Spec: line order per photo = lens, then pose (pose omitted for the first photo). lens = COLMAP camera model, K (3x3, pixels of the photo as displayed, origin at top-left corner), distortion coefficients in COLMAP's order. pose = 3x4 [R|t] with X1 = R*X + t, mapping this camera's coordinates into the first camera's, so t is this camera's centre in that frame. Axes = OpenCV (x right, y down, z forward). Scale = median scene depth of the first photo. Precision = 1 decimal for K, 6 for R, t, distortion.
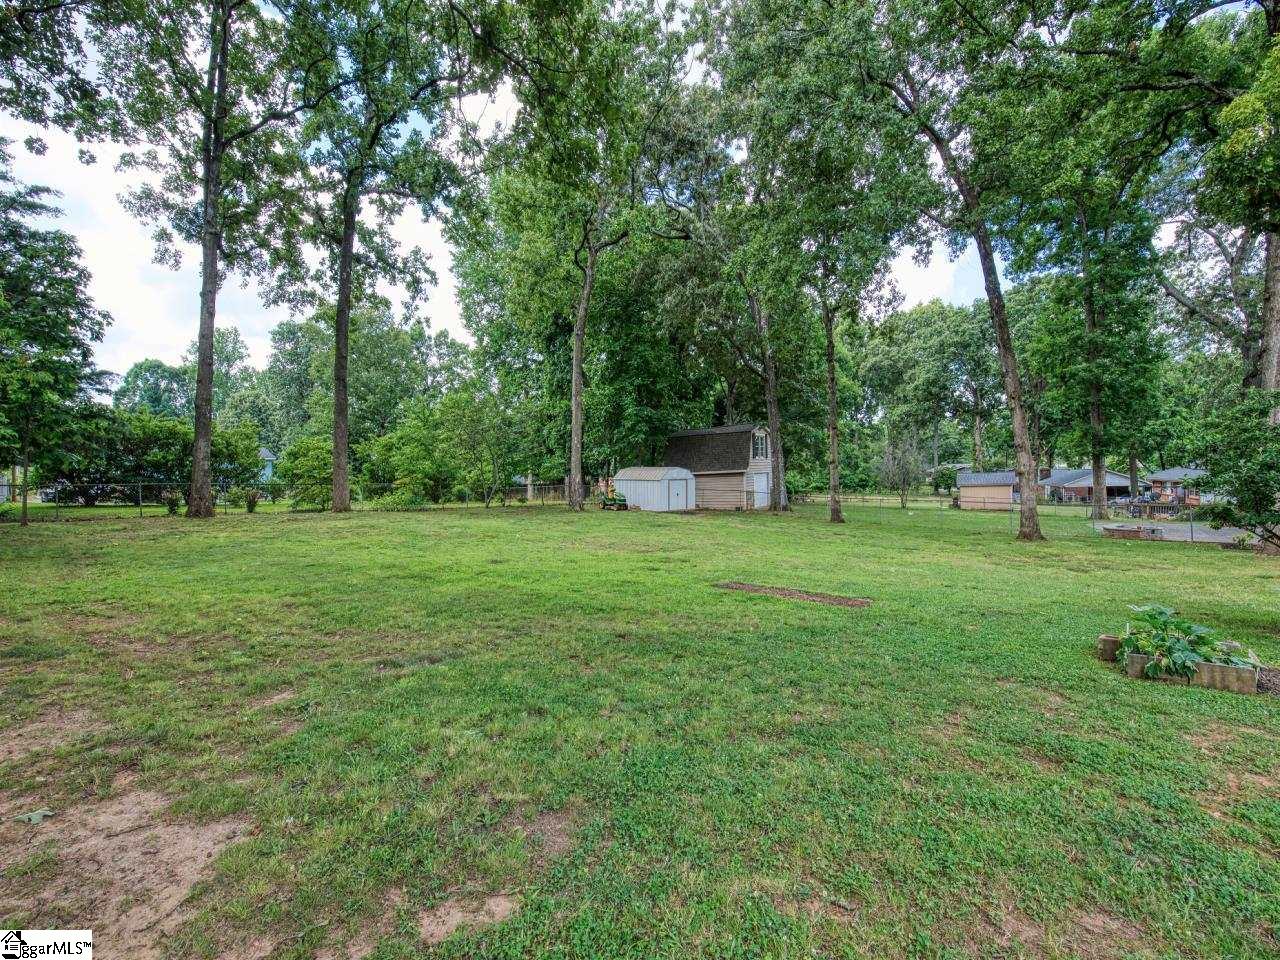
lens RADIAL K [[553.4, 0, 644.7], [0, 553.4, 481.4], [0, 0, 1]] dist [0.005621, -0.003265]
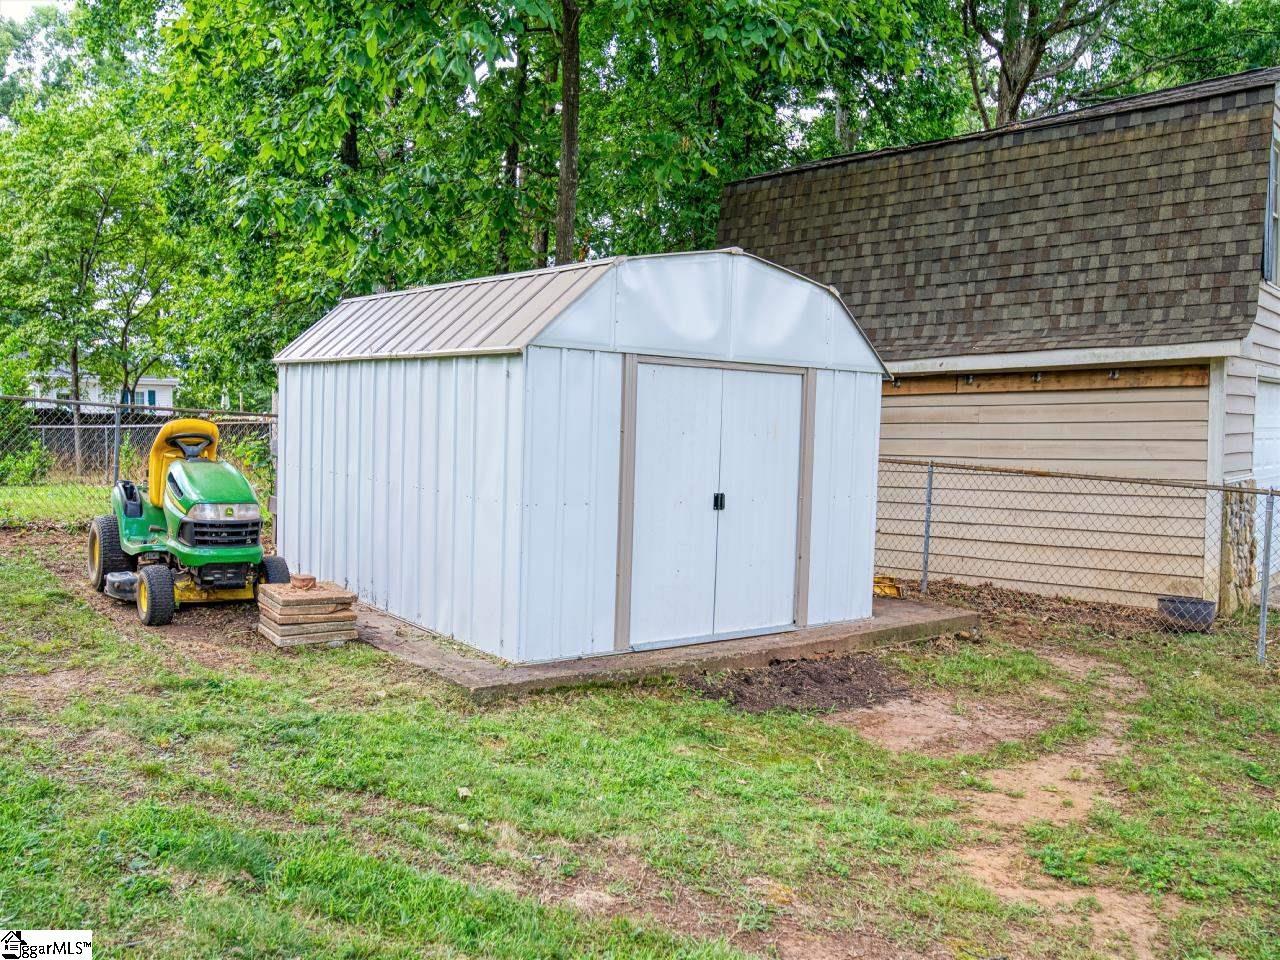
lens RADIAL K [[1073.1, 0, 640.0], [0, 1073.1, 480.0], [0, 0, 1]] dist [-0.002662, 0.003026]
pose [[0.989720, 0.045842, -0.135469, 0.074241], [-0.040650, 0.998338, 0.040851, 0.012256], [0.137116, -0.034924, 0.989939, 0.789894]]
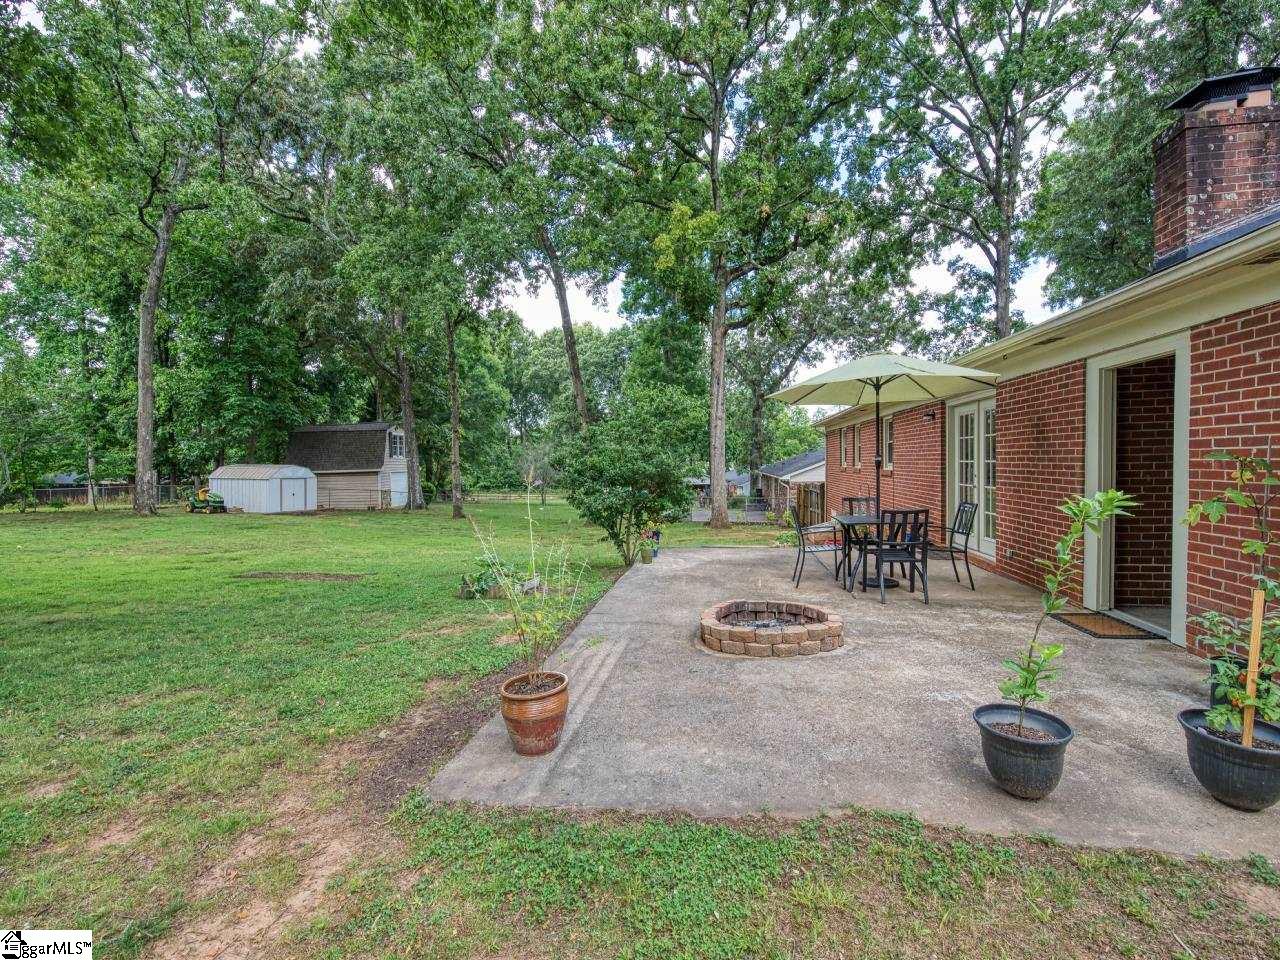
lens RADIAL K [[553.4, 0, 644.7], [0, 553.4, 481.4], [0, 0, 1]] dist [0.005621, -0.003265]
pose [[0.851424, -0.000315, 0.524478, 0.074375], [-0.000395, 0.999999, 0.001243, 0.000140], [-0.524478, -0.001266, 0.851423, -0.105167]]
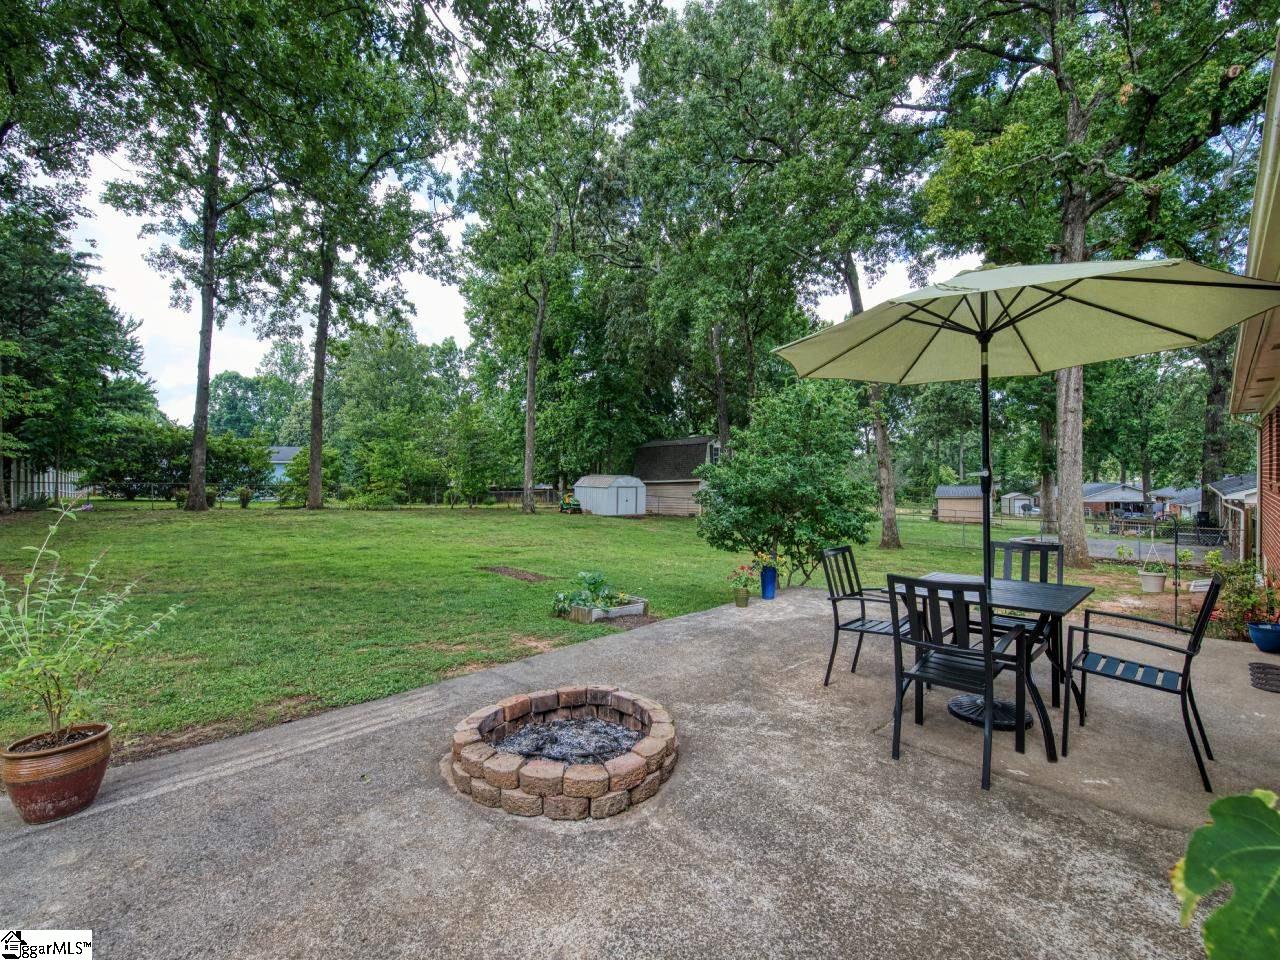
lens RADIAL K [[553.4, 0, 644.7], [0, 553.4, 481.4], [0, 0, 1]] dist [0.005621, -0.003265]
pose [[0.994708, 0.016567, -0.101396, 0.207045], [-0.017642, 0.999797, -0.009712, -0.004441], [0.101214, 0.011450, 0.994799, -0.088216]]
